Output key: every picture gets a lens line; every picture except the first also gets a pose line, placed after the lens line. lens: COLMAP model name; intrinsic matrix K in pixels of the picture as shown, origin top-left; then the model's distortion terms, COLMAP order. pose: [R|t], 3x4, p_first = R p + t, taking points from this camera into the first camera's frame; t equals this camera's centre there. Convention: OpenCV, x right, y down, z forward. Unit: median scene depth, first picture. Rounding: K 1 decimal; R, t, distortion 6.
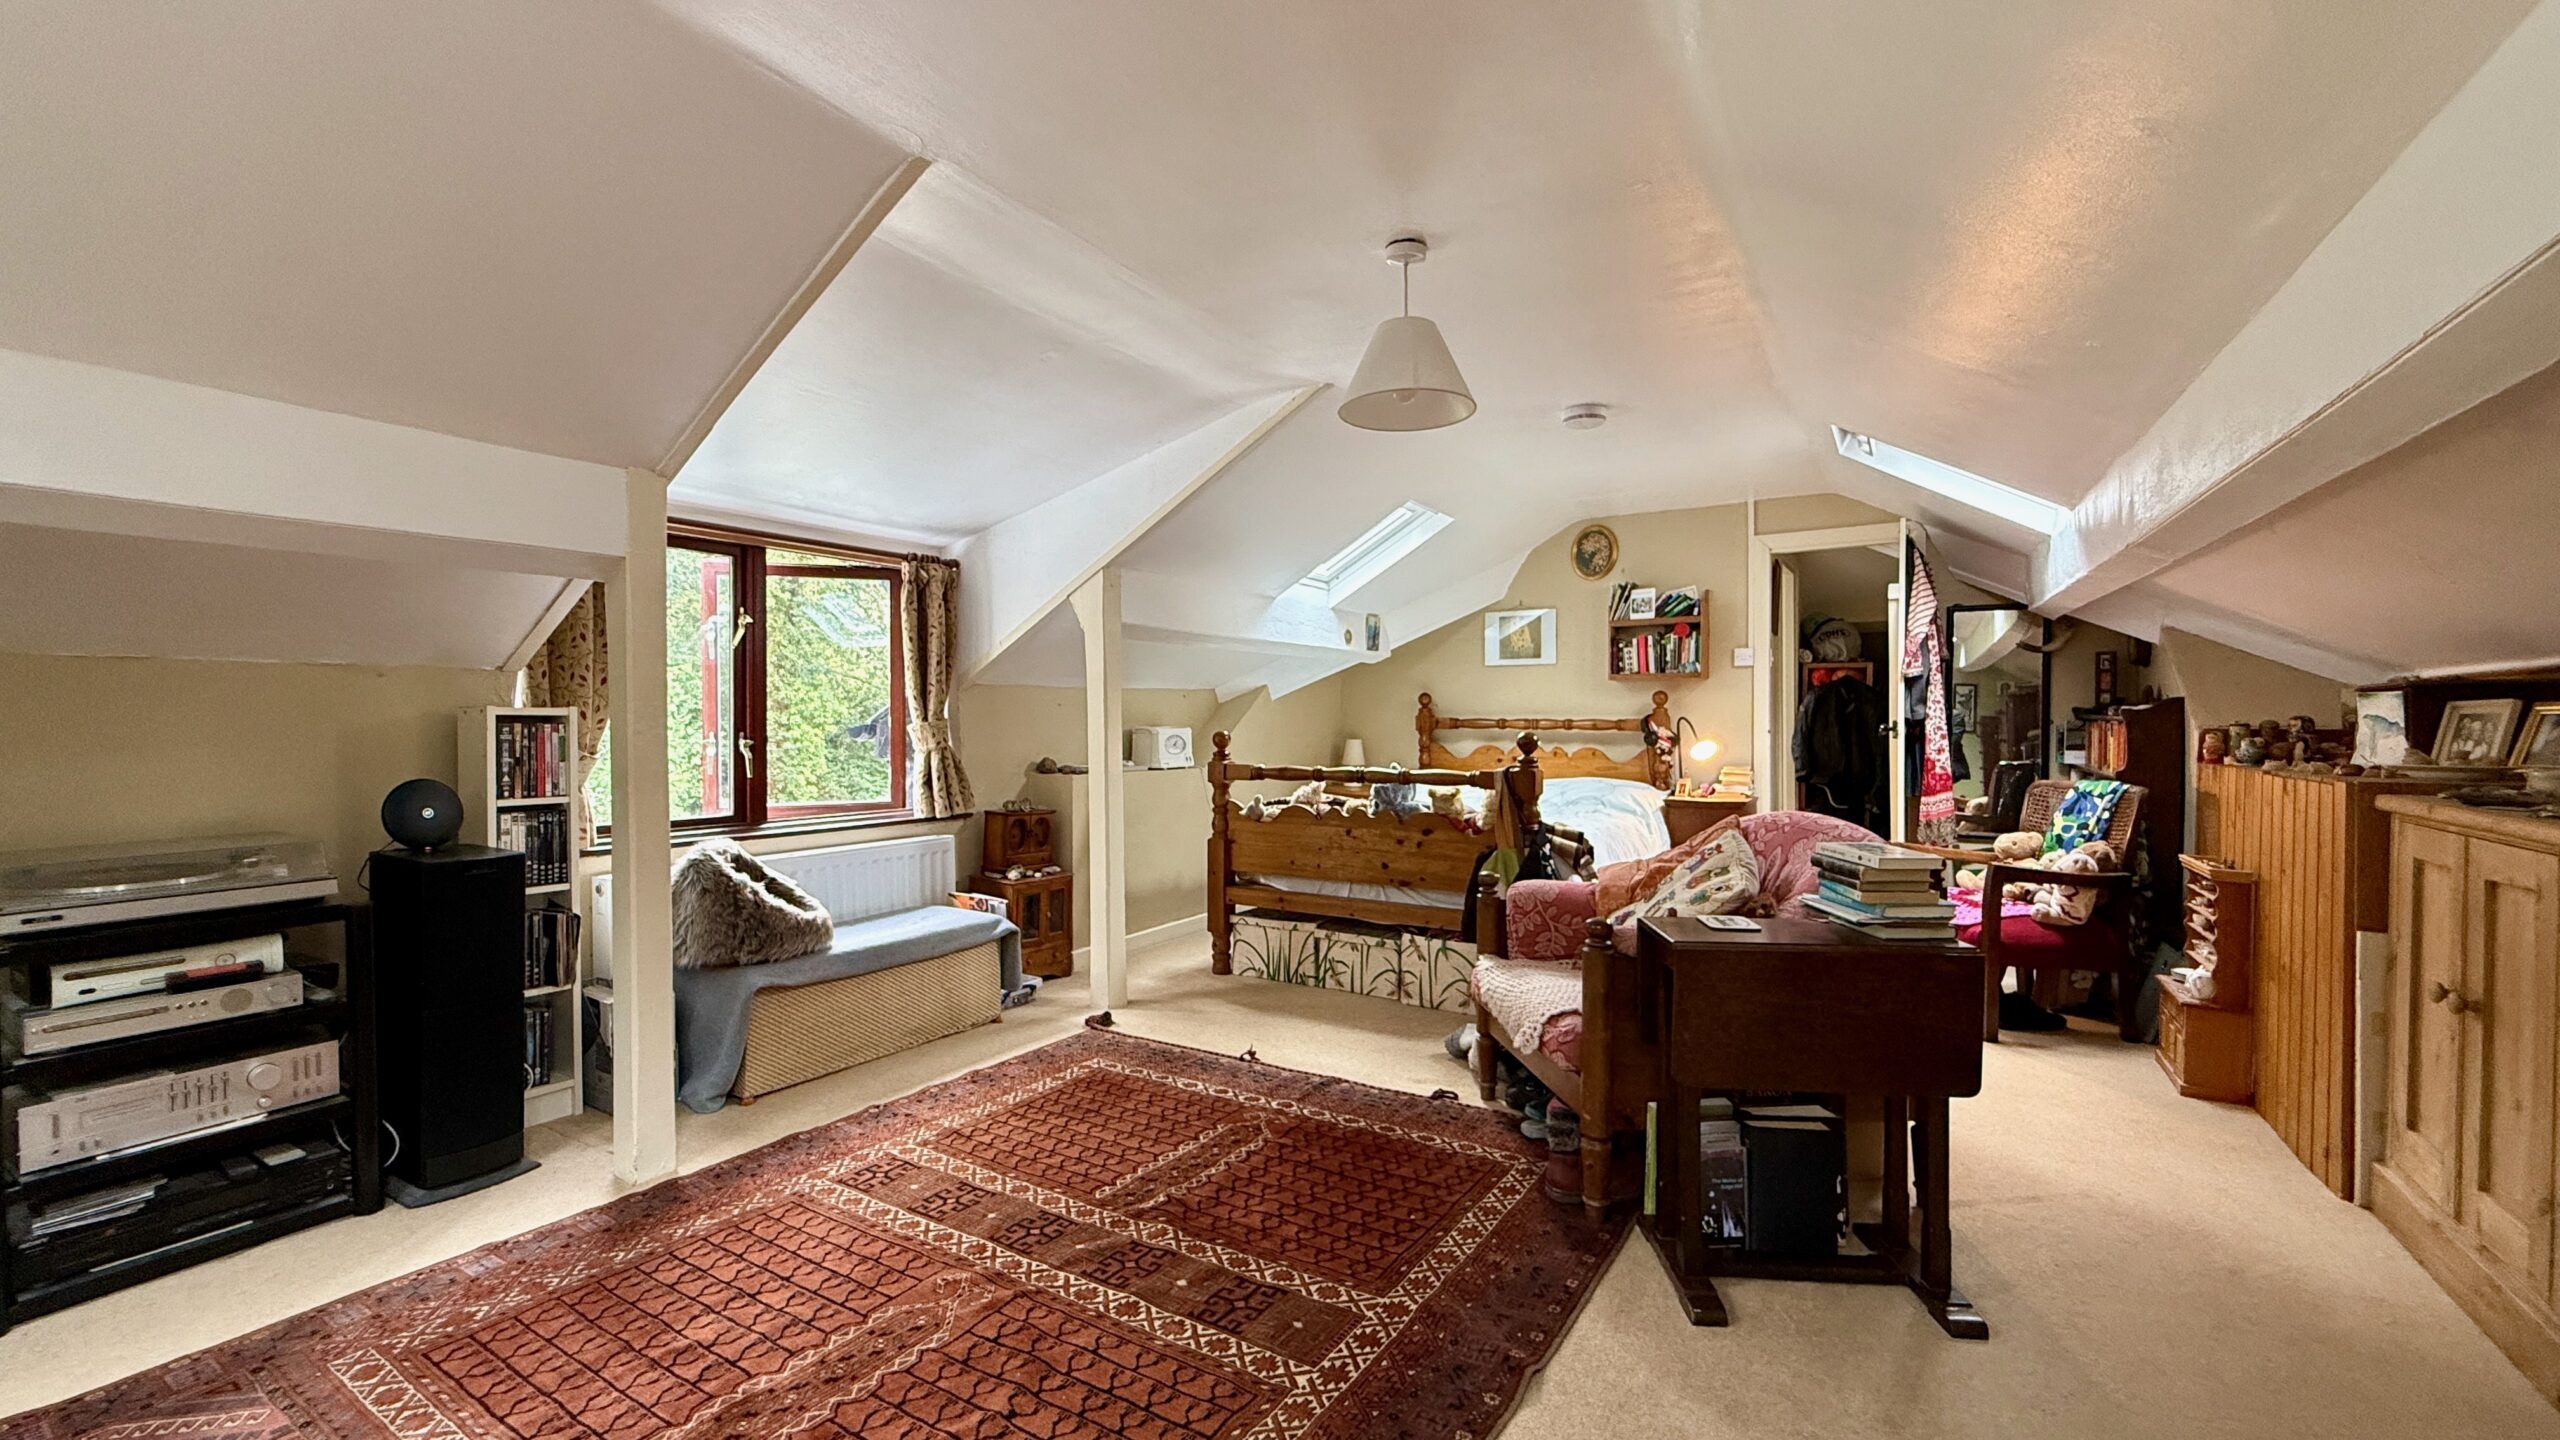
lens RADIAL K [[1002.2, 0, 1273.4], [0, 1002.2, 731.4], [0, 0, 1]] dist [0.000763, 0.000022]
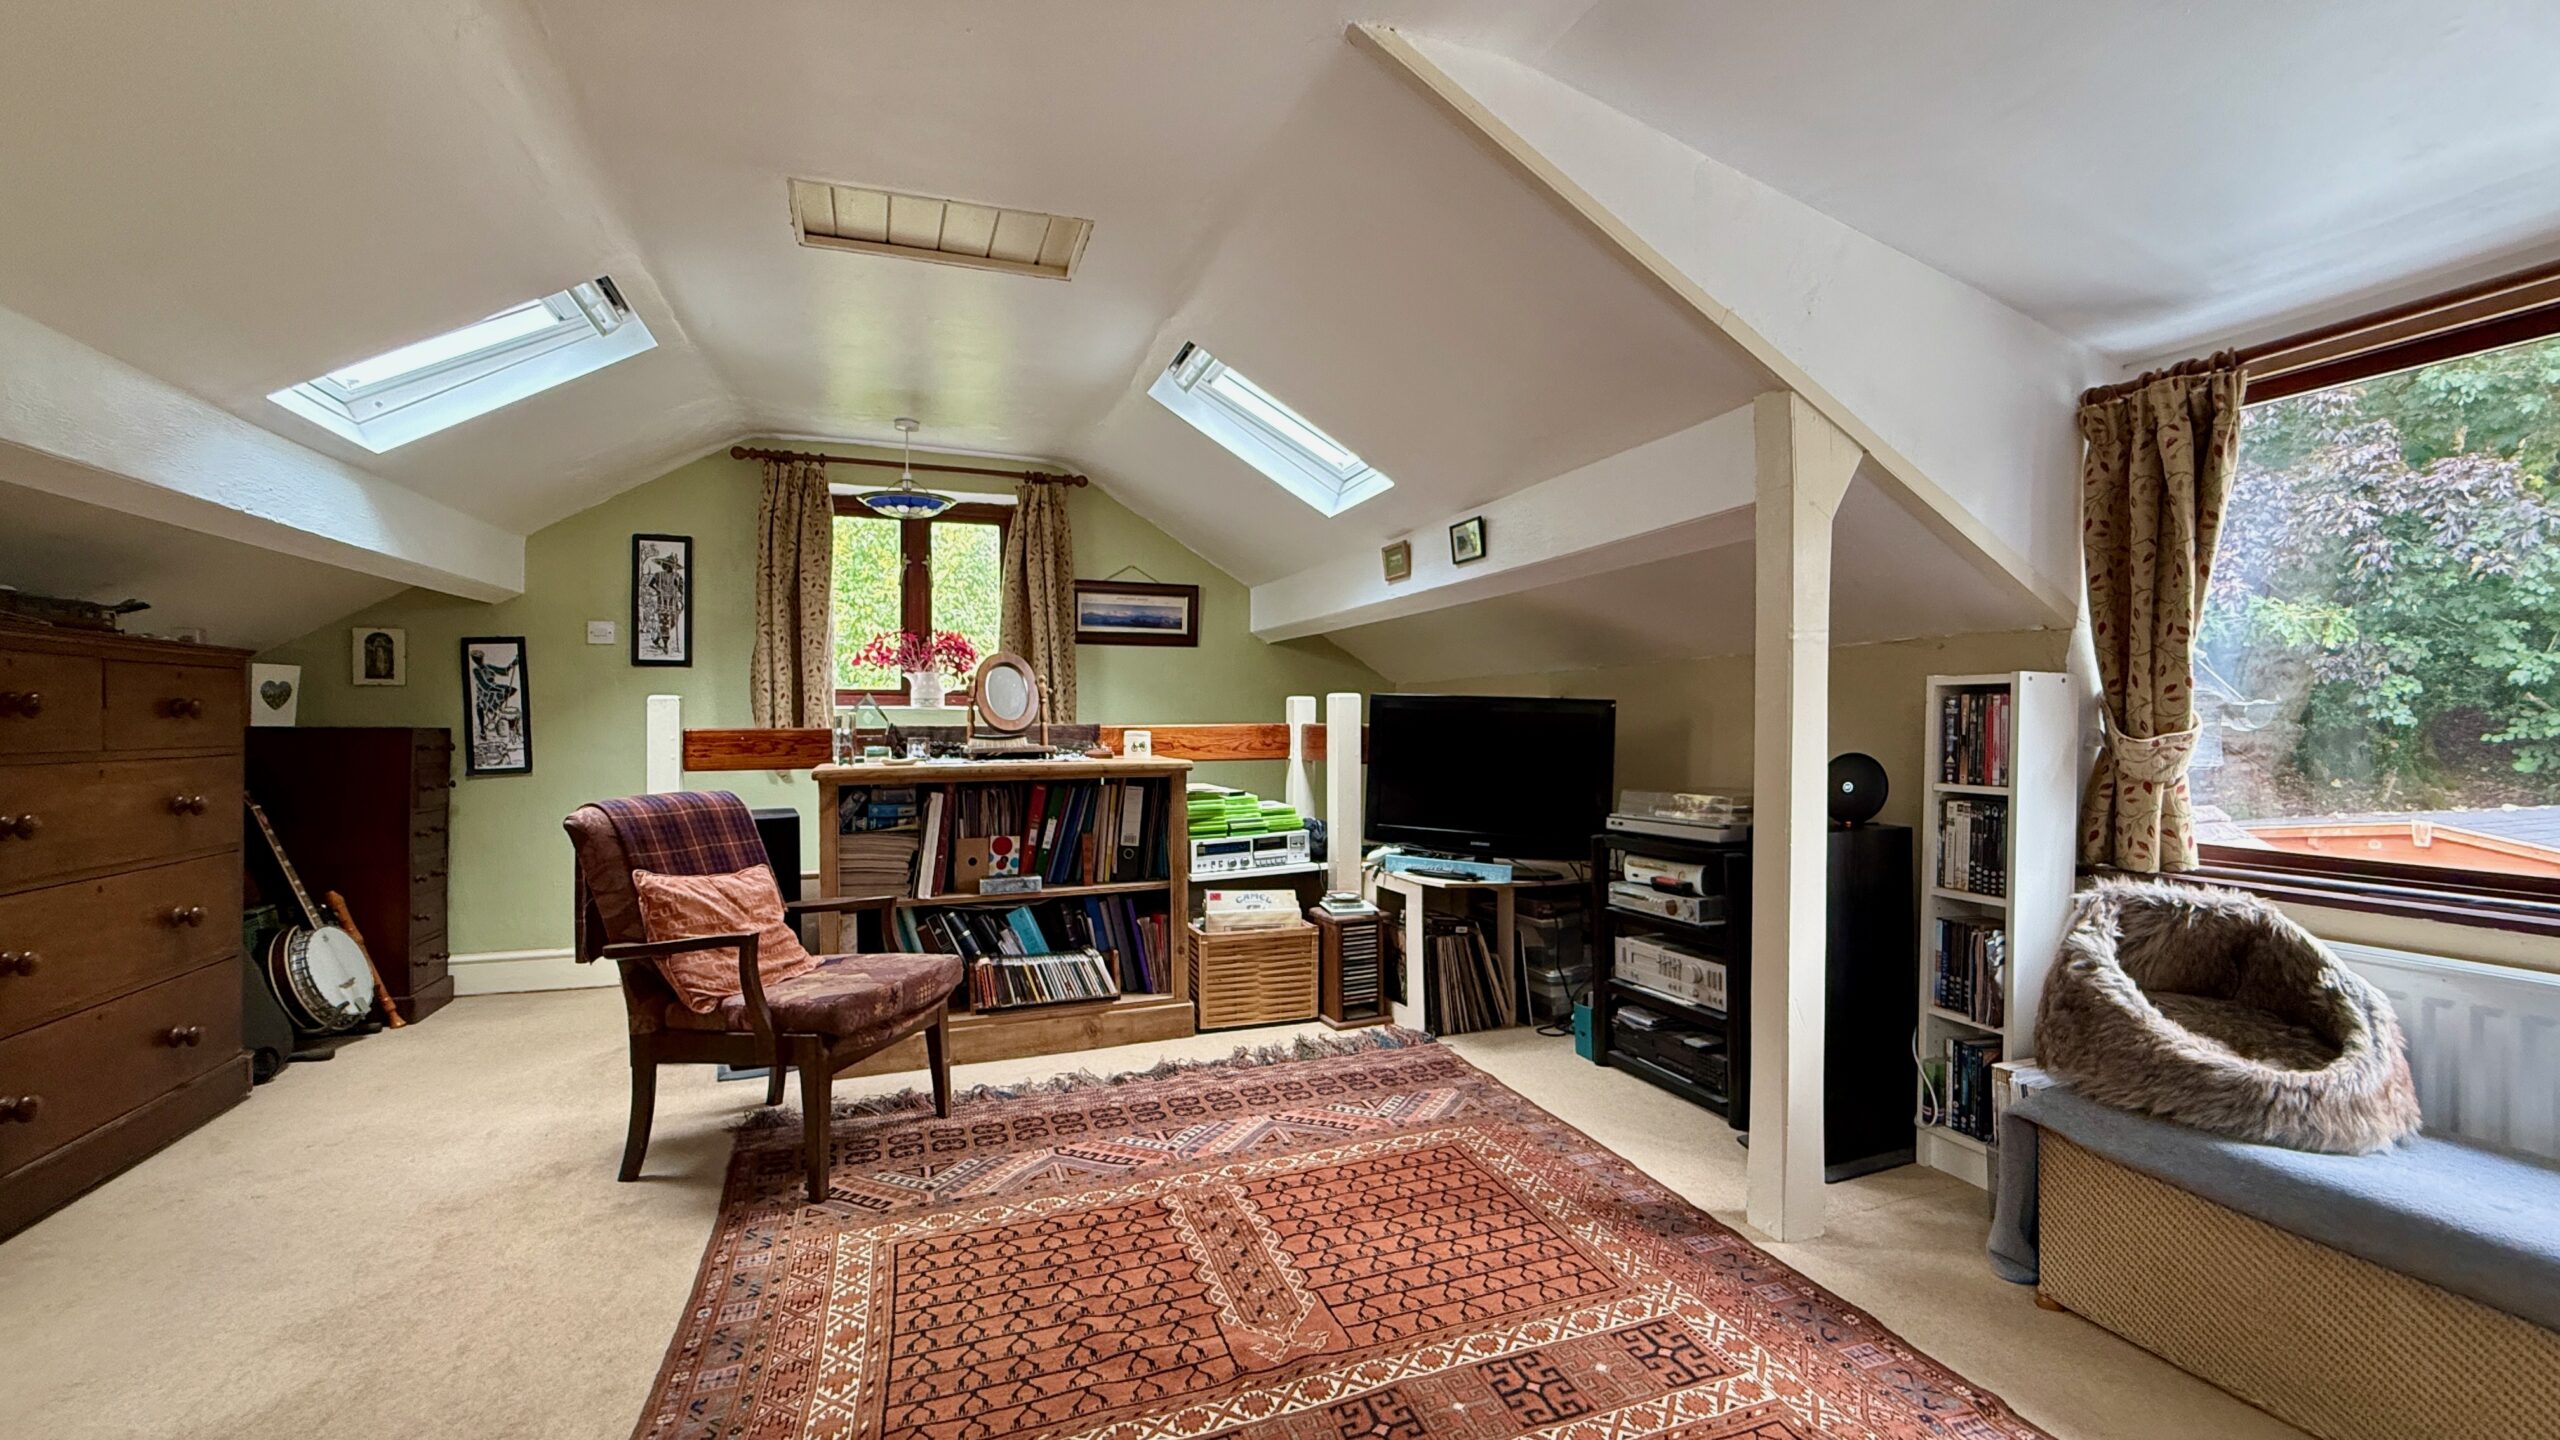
lens RADIAL K [[1002.2, 0, 1264.6], [0, 1002.2, 725.9], [0, 0, 1]] dist [0.000763, 0.000022]
pose [[-0.611007, 0.004020, -0.791615, 0.332353], [-0.004869, 0.999949, 0.008837, 0.016694], [0.791610, 0.009254, -0.610957, 1.295037]]
